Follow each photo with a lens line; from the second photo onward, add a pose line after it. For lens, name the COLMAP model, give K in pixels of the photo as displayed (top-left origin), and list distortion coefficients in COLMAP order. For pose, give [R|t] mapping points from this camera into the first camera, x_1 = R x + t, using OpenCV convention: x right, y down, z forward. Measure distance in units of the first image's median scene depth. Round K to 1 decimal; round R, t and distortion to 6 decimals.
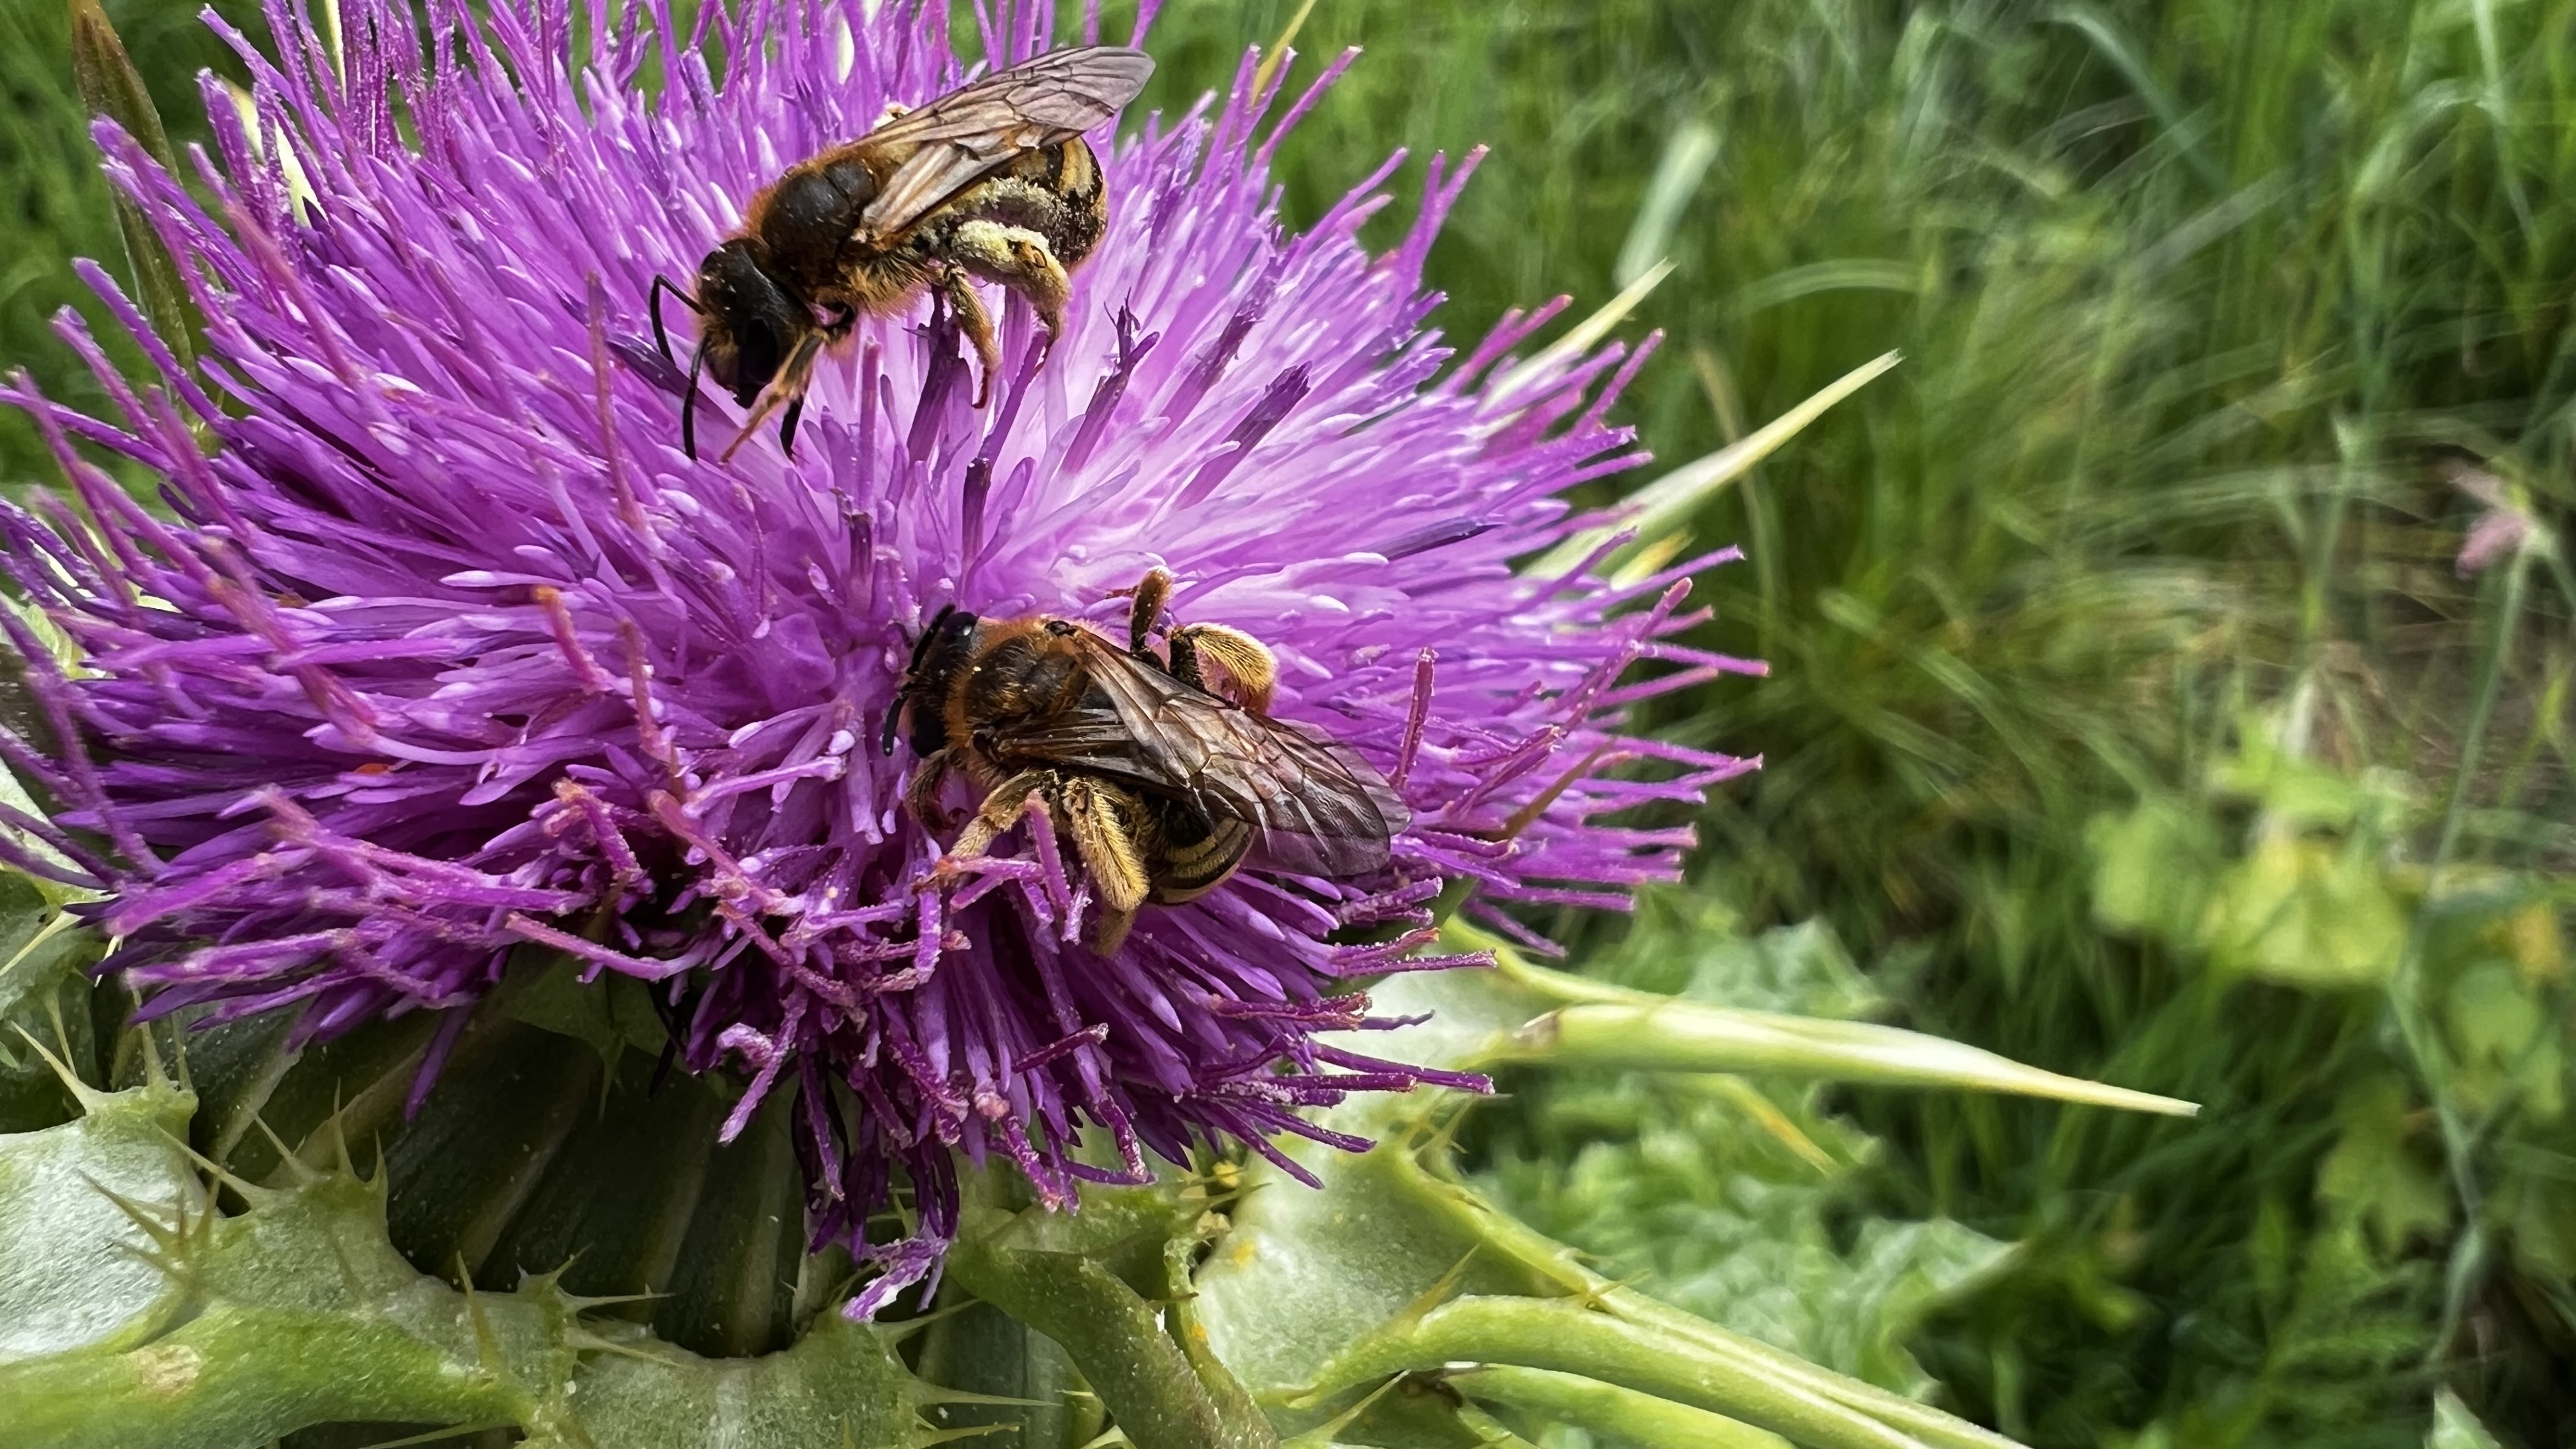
lens RADIAL K [[2030.7, 0, 1288.0], [0, 2030.7, 724.5], [0, 0, 1]] dist [-0.014015, 0.011146]
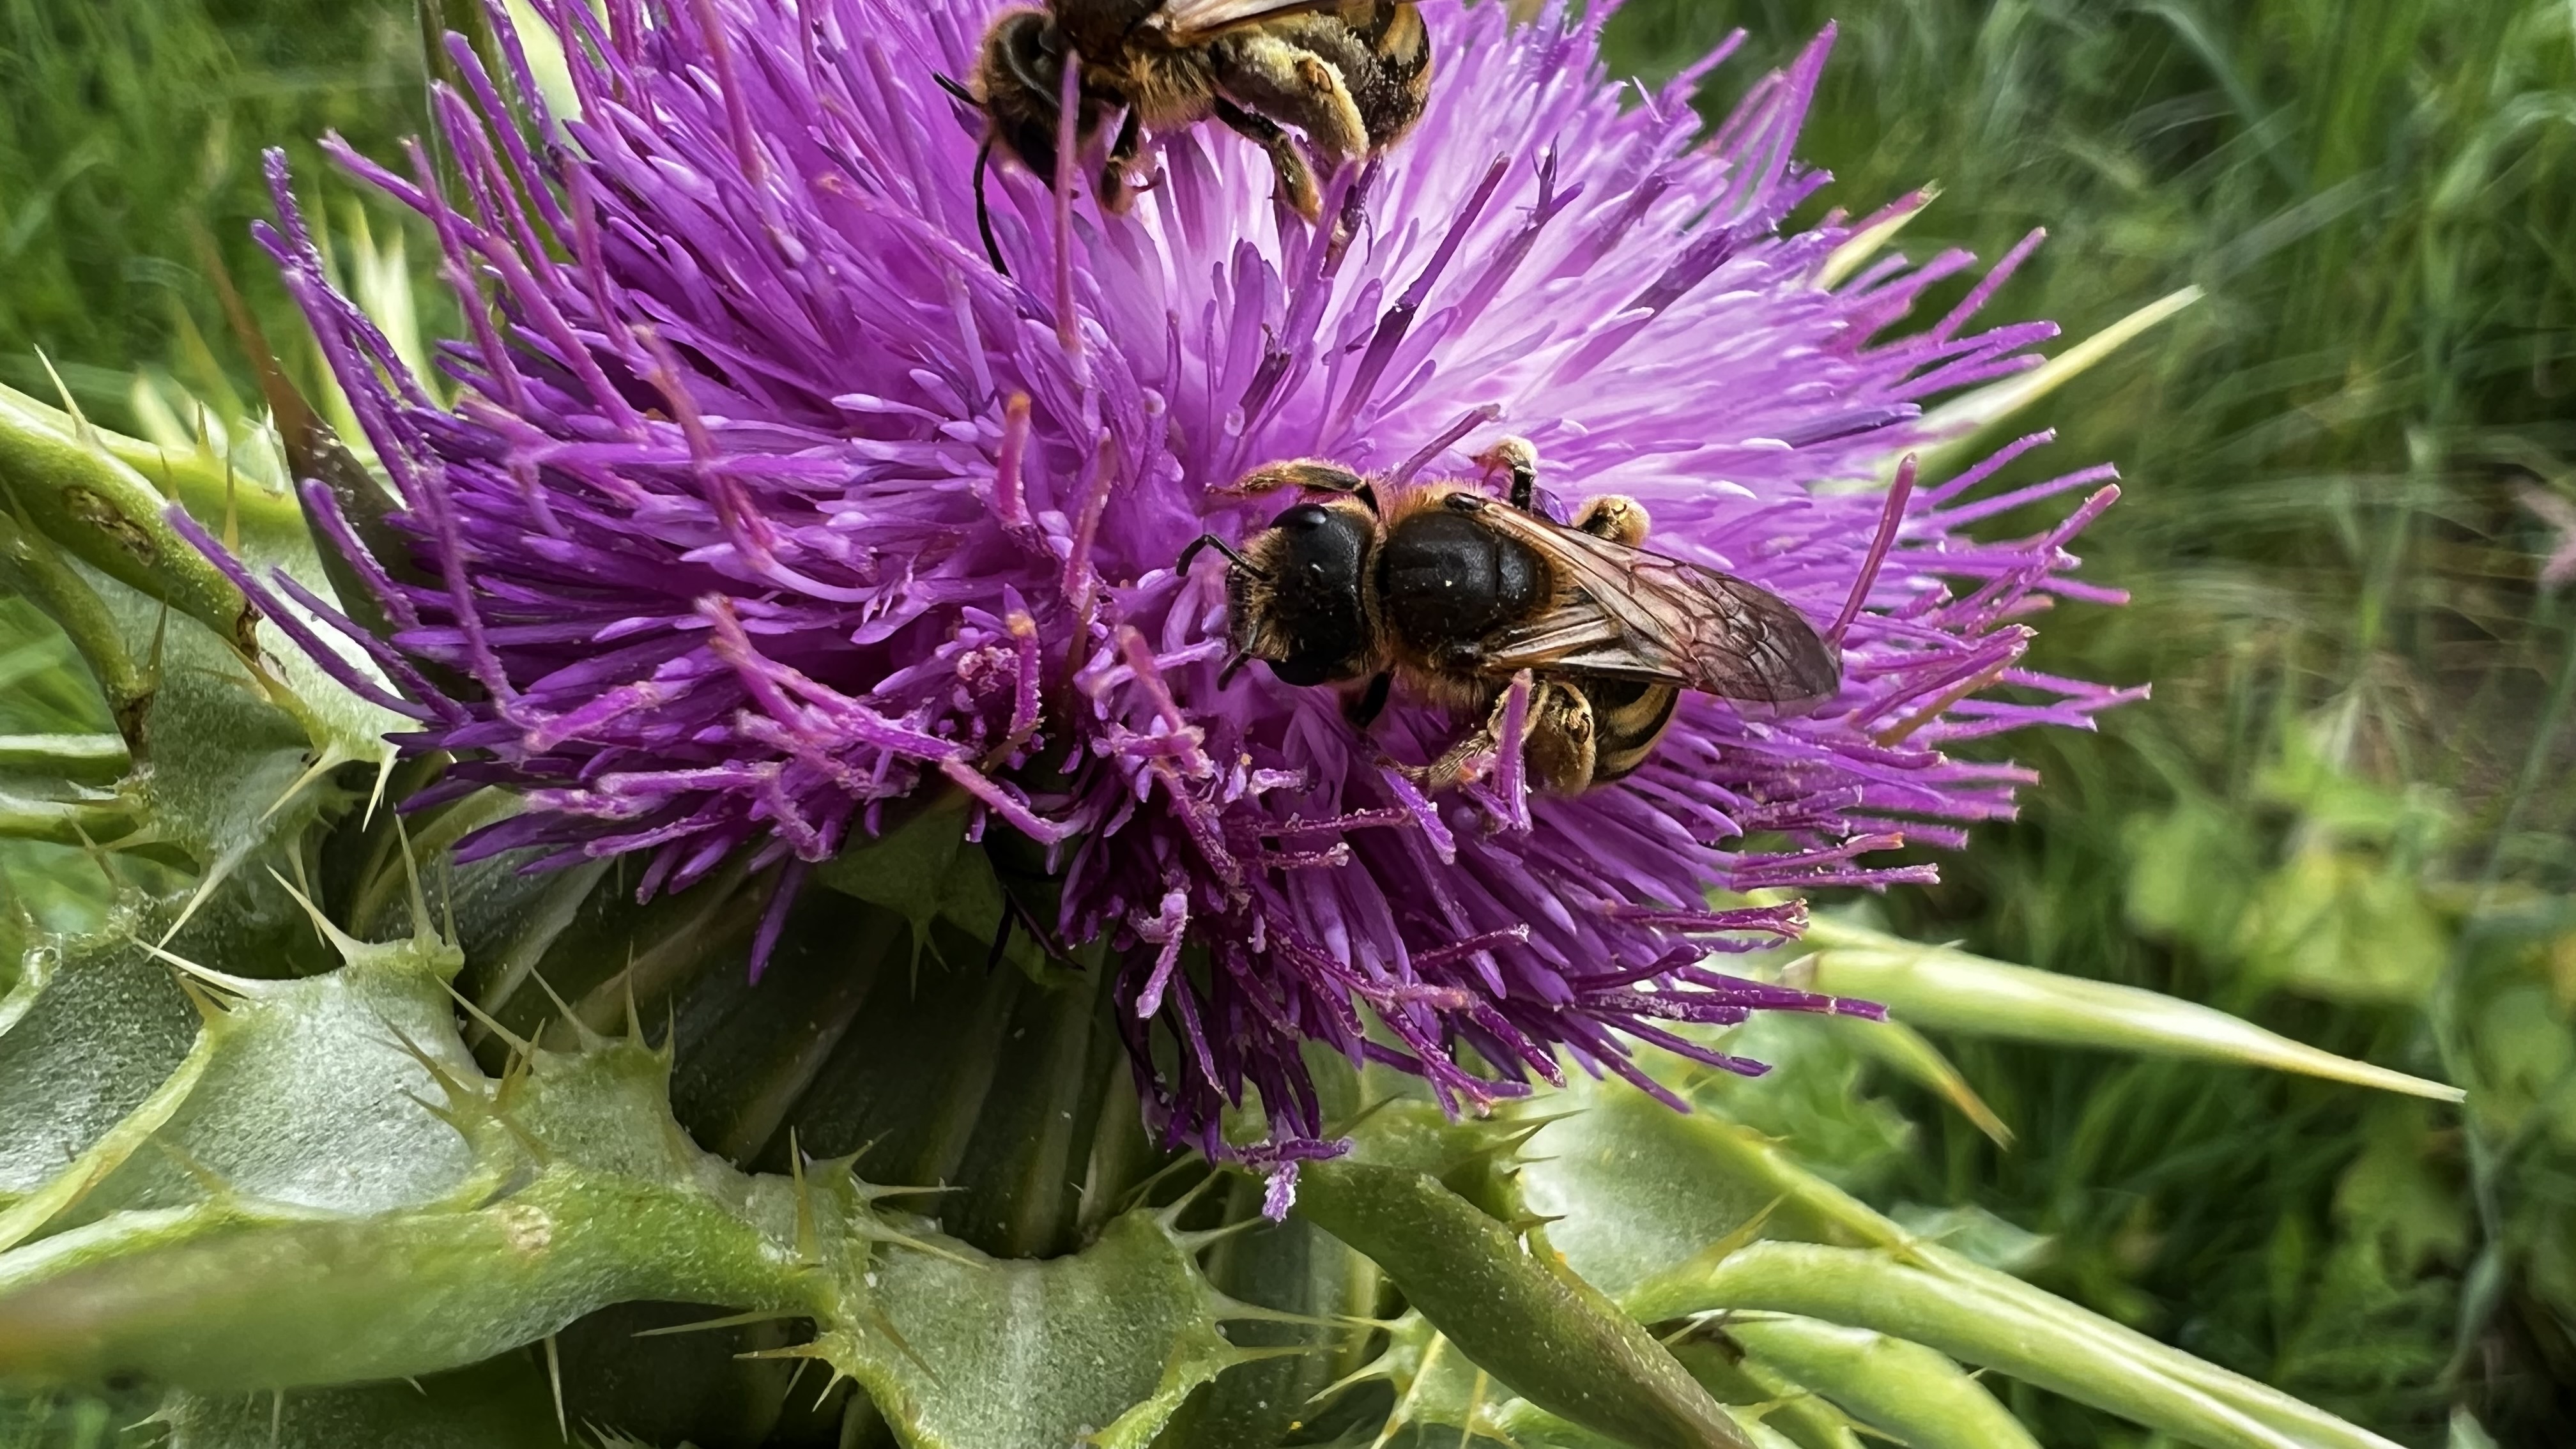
lens RADIAL K [[2021.9, 0, 1288.0], [0, 2021.9, 724.5], [0, 0, 1]] dist [0.005053, -0.006417]
pose [[0.998361, 0.056256, -0.010563, -0.139121], [-0.056018, 0.998196, 0.021617, 0.032371], [0.011760, -0.020990, 0.999711, 0.055886]]
